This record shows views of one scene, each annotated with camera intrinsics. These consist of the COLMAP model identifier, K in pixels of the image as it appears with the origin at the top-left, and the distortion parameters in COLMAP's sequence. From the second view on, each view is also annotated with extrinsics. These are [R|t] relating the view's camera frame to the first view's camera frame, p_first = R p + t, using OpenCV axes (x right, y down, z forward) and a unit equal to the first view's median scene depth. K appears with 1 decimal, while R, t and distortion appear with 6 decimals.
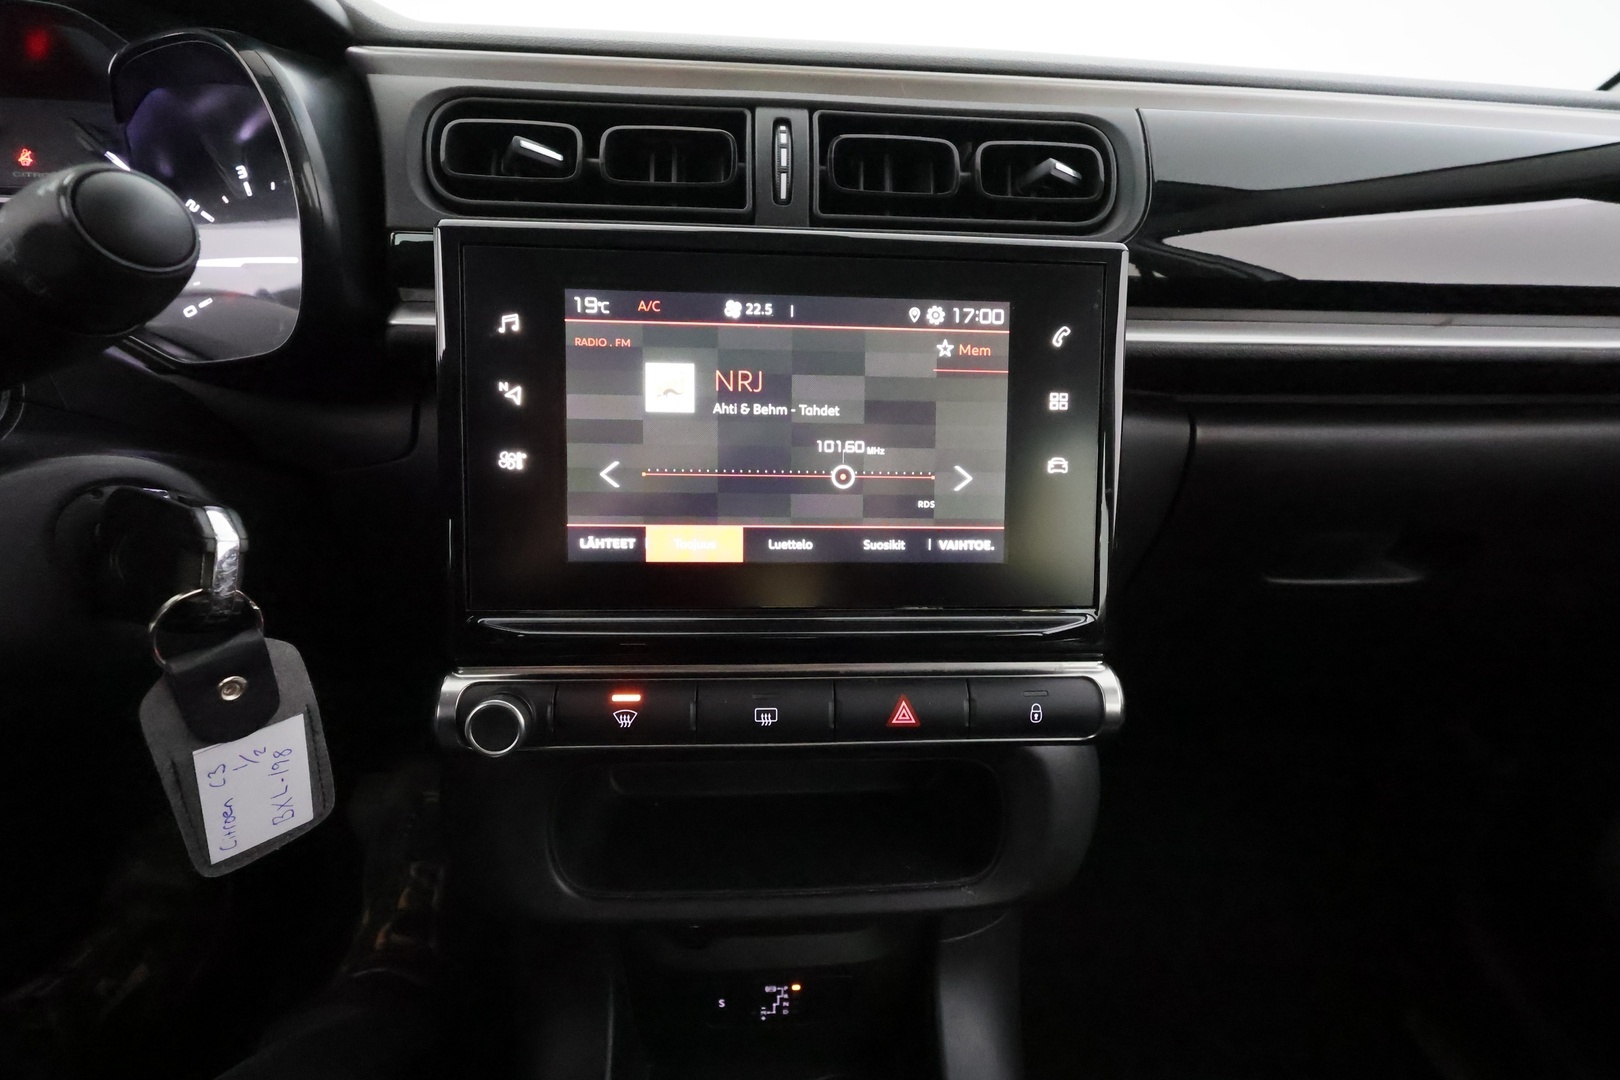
lens RADIAL K [[747.6, 0, 801.6], [0, 747.6, 539.4], [0, 0, 1]] dist [-0.000530, 0.002031]
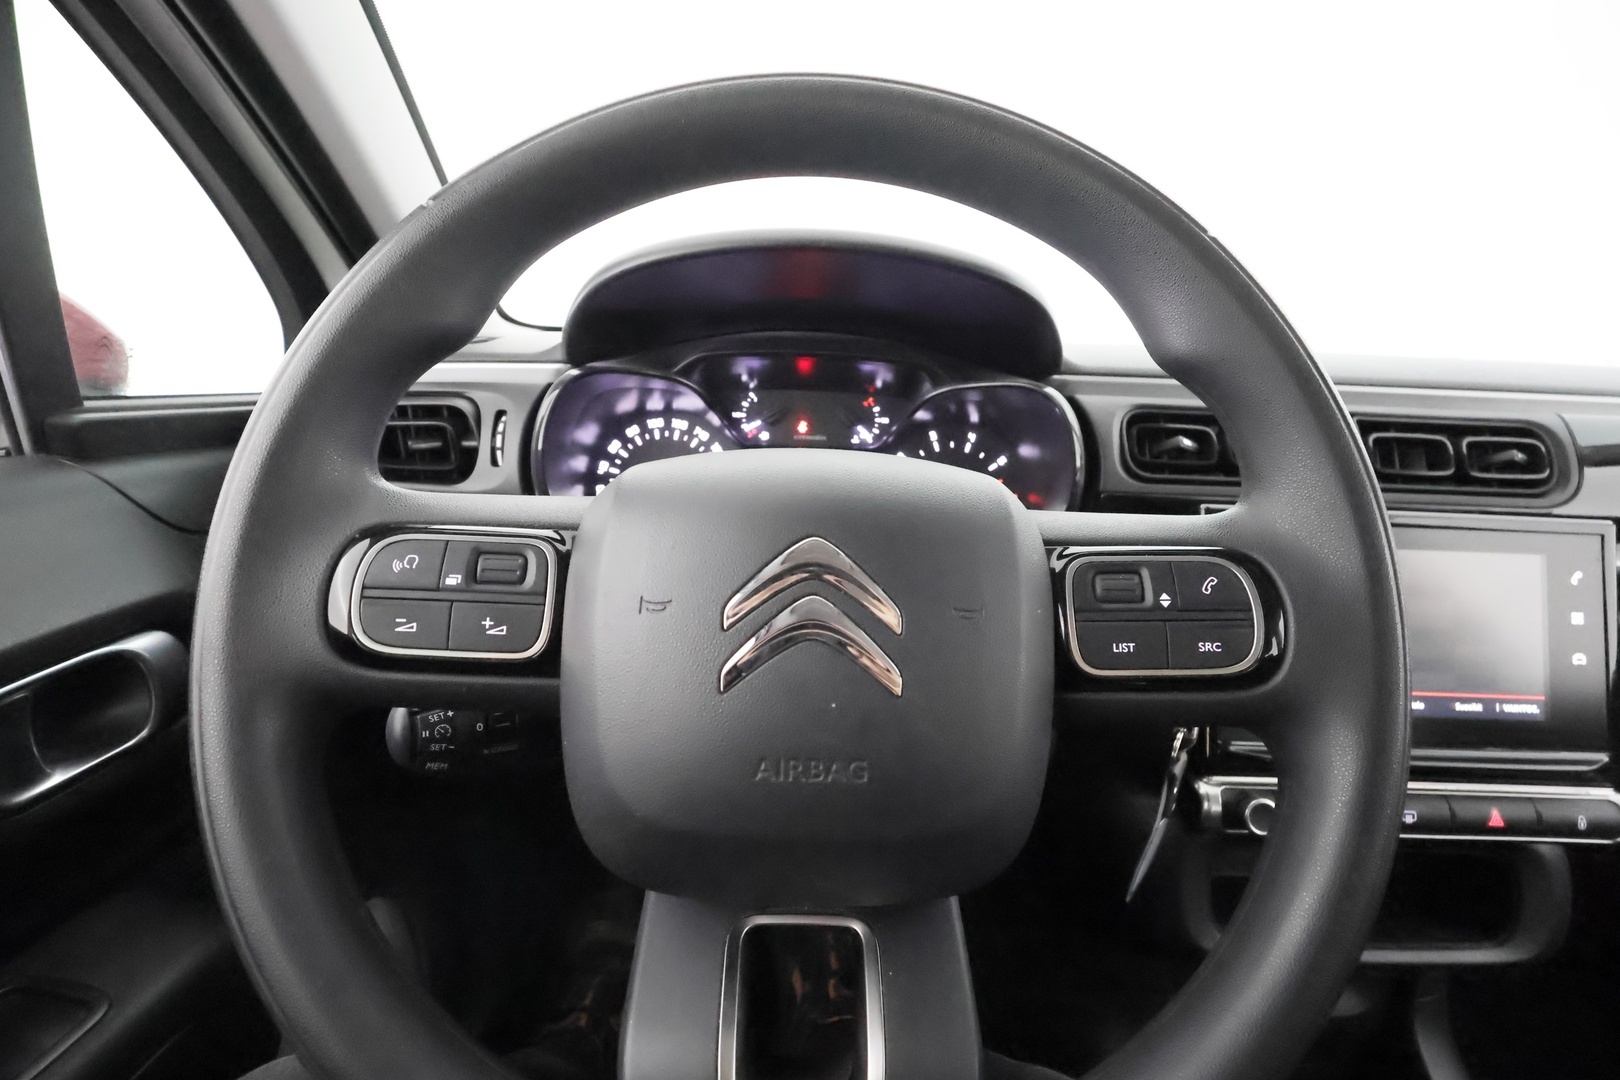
lens RADIAL K [[747.6, 0, 801.6], [0, 747.6, 538.0], [0, 0, 1]] dist [-0.000530, 0.002031]
pose [[0.998507, 0.023580, -0.049282, -1.225239], [-0.029572, 0.991764, -0.124619, -0.107223], [0.045938, 0.125890, 0.990980, -0.668672]]
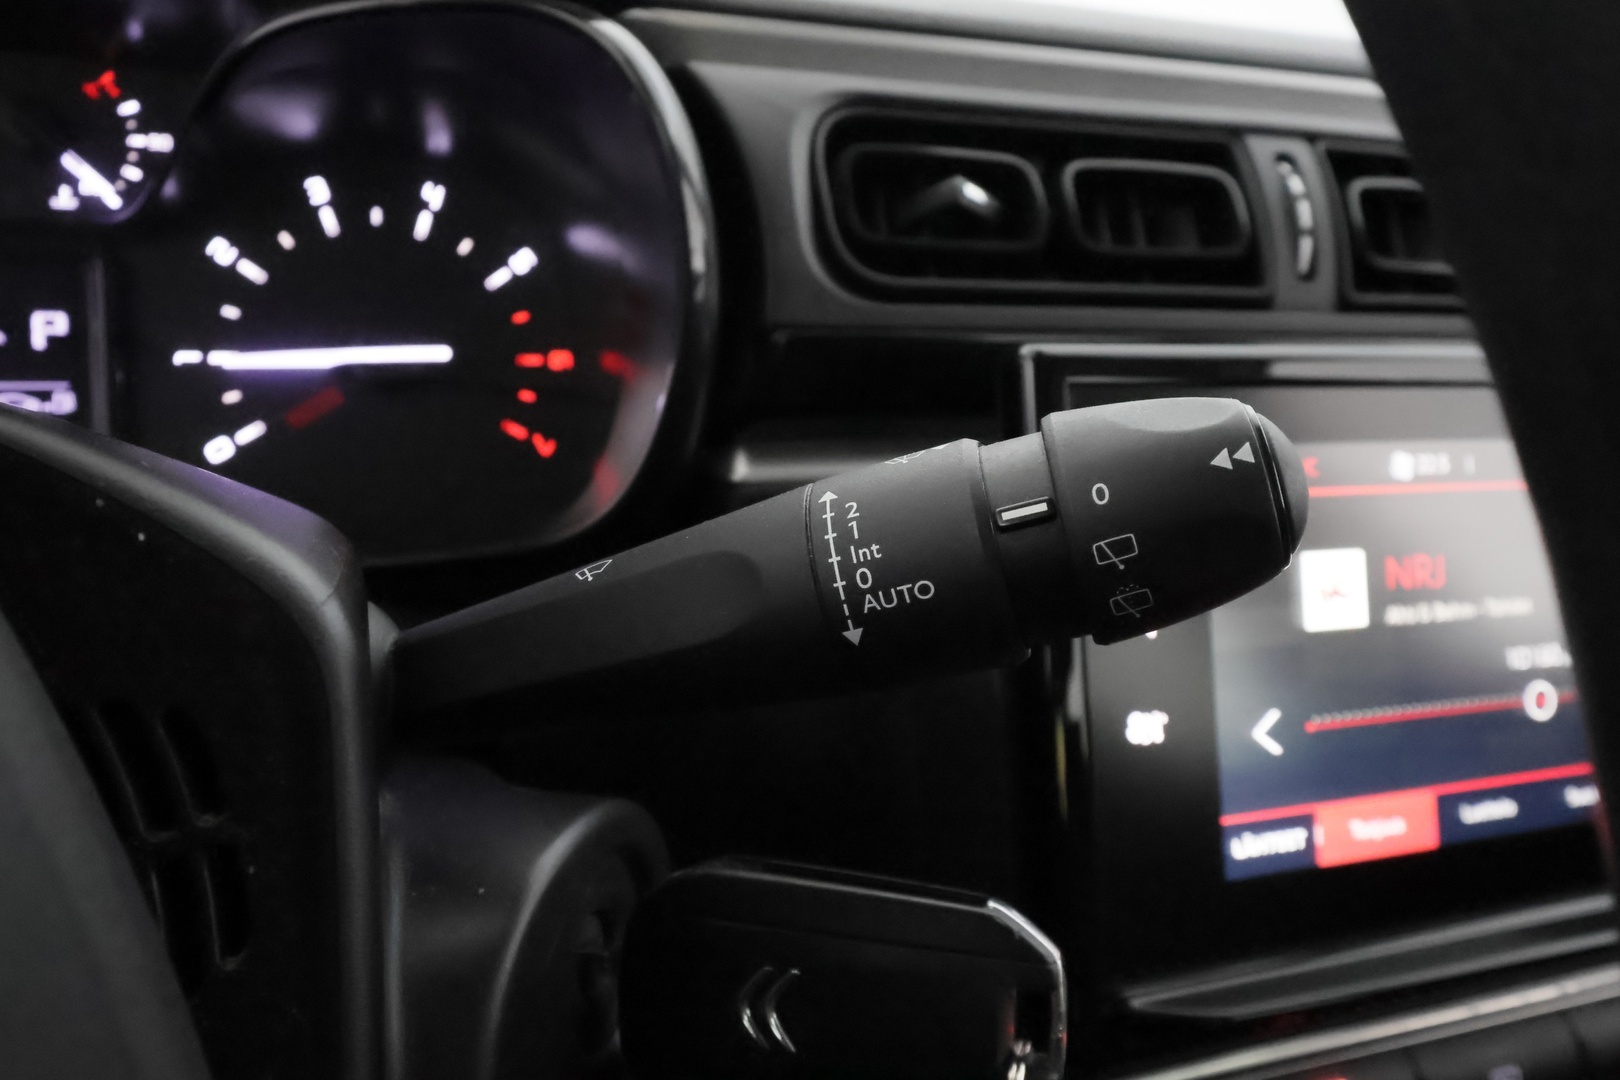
lens RADIAL K [[1275.2, 0, 803.8], [0, 1275.2, 549.0], [0, 0, 1]] dist [-0.004033, 0.004345]
pose [[0.957421, -0.054191, 0.283565, -0.898252], [0.076938, 0.994597, -0.069699, -0.190067], [-0.278256, 0.088548, 0.956417, 0.070211]]
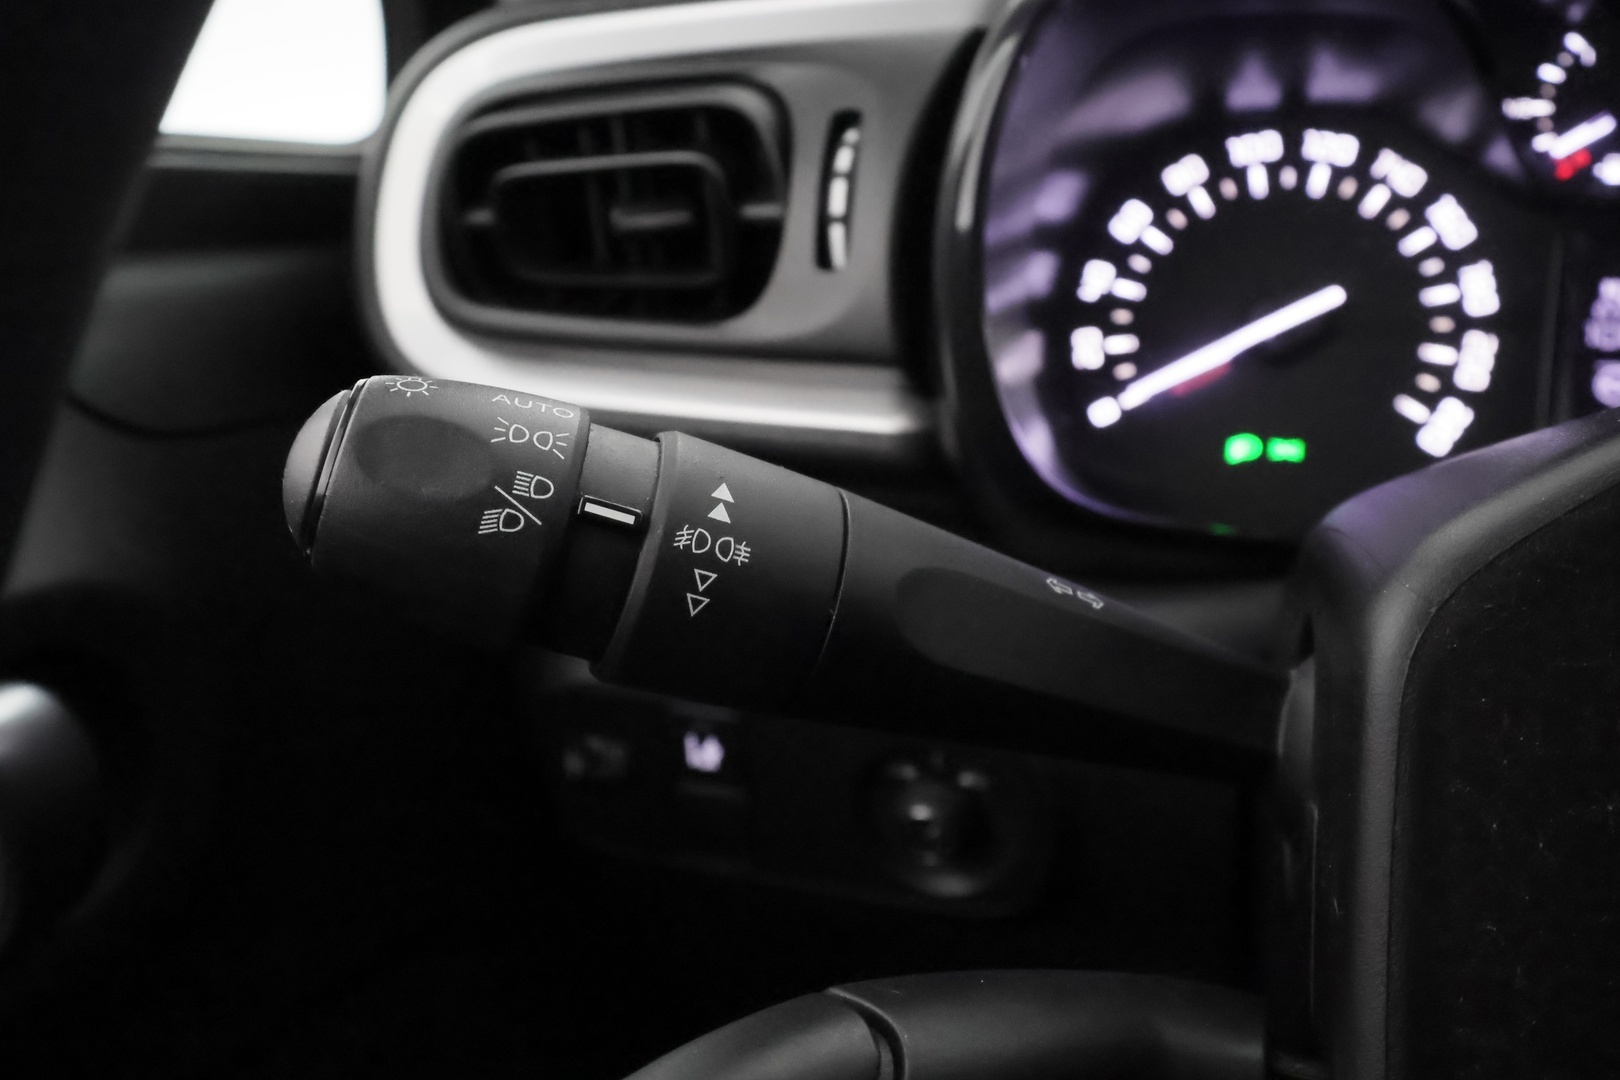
lens RADIAL K [[1275.2, 0, 811.1], [0, 1275.2, 547.0], [0, 0, 1]] dist [-0.004033, 0.004345]
pose [[0.919949, 0.074635, -0.384869, -1.617436], [-0.098033, 0.994317, -0.041504, -0.195212], [0.379584, 0.075911, 0.922038, 0.043942]]
